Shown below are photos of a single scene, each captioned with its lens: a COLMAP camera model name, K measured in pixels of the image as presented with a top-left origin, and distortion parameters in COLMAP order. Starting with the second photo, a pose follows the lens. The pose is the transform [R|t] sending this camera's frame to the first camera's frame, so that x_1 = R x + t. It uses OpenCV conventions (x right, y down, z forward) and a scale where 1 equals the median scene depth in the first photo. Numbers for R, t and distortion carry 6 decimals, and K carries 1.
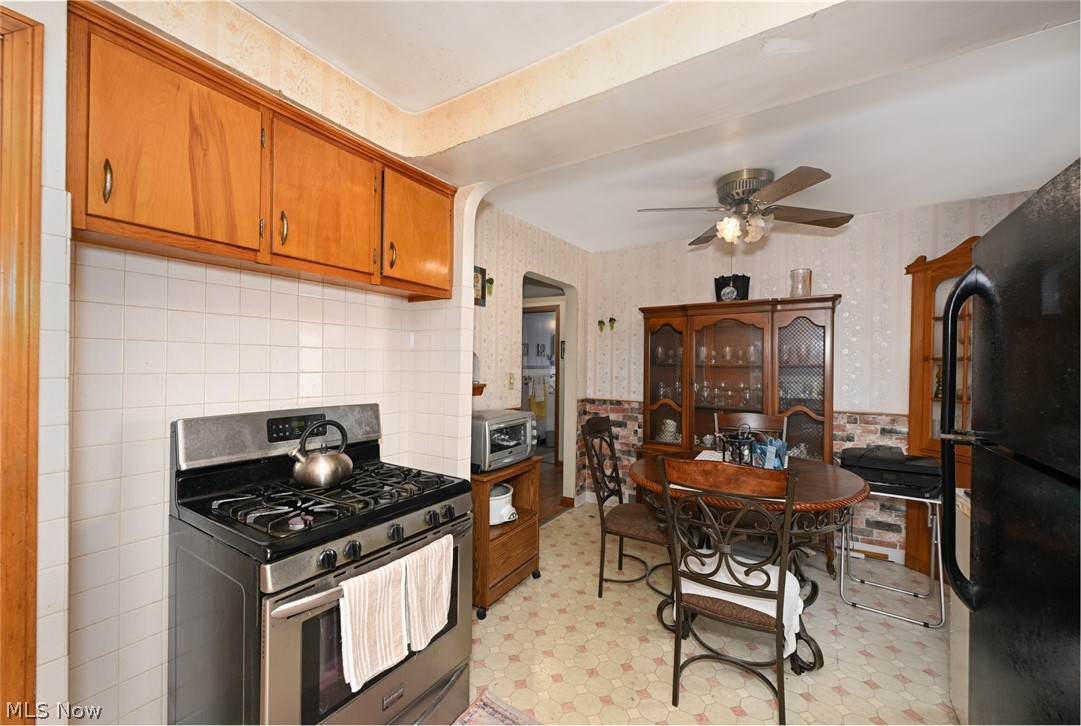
lens RADIAL K [[430.8, 0, 534.8], [0, 430.8, 360.9], [0, 0, 1]] dist [-0.000814, -0.000117]
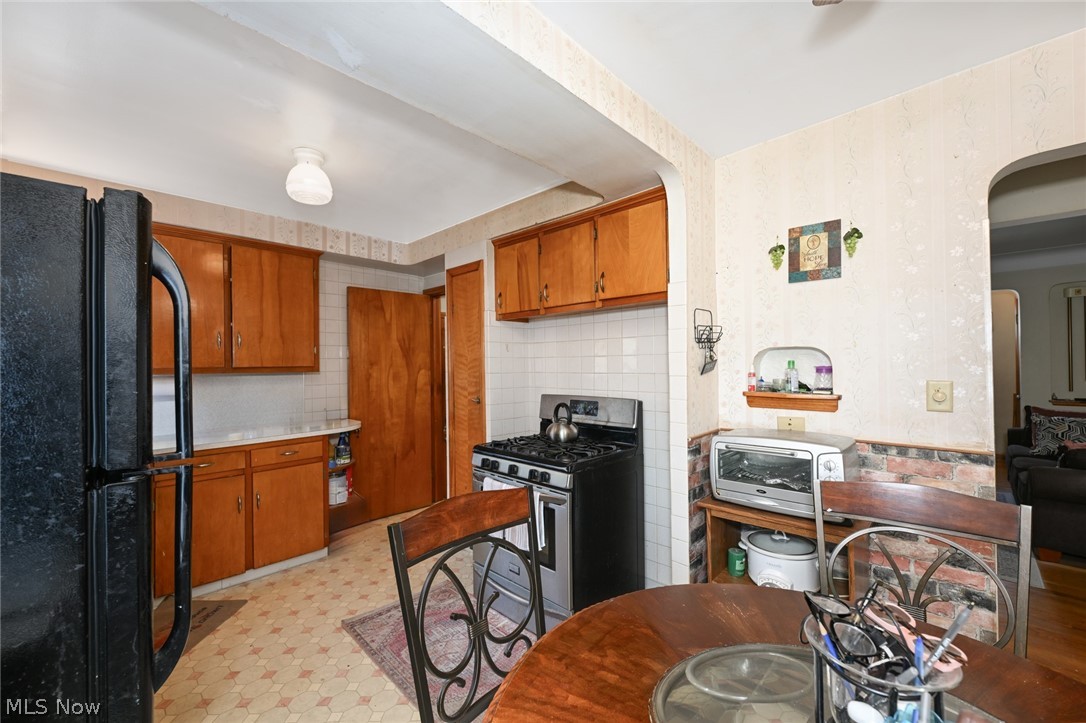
lens RADIAL K [[432.8, 0, 540.6], [0, 432.8, 366.2], [0, 0, 1]] dist [-0.000814, -0.000117]
pose [[-0.222289, -0.011116, -0.974918, 0.872650], [0.007274, 0.999888, -0.013059, 0.017952], [0.974954, -0.009994, -0.222183, 0.997565]]
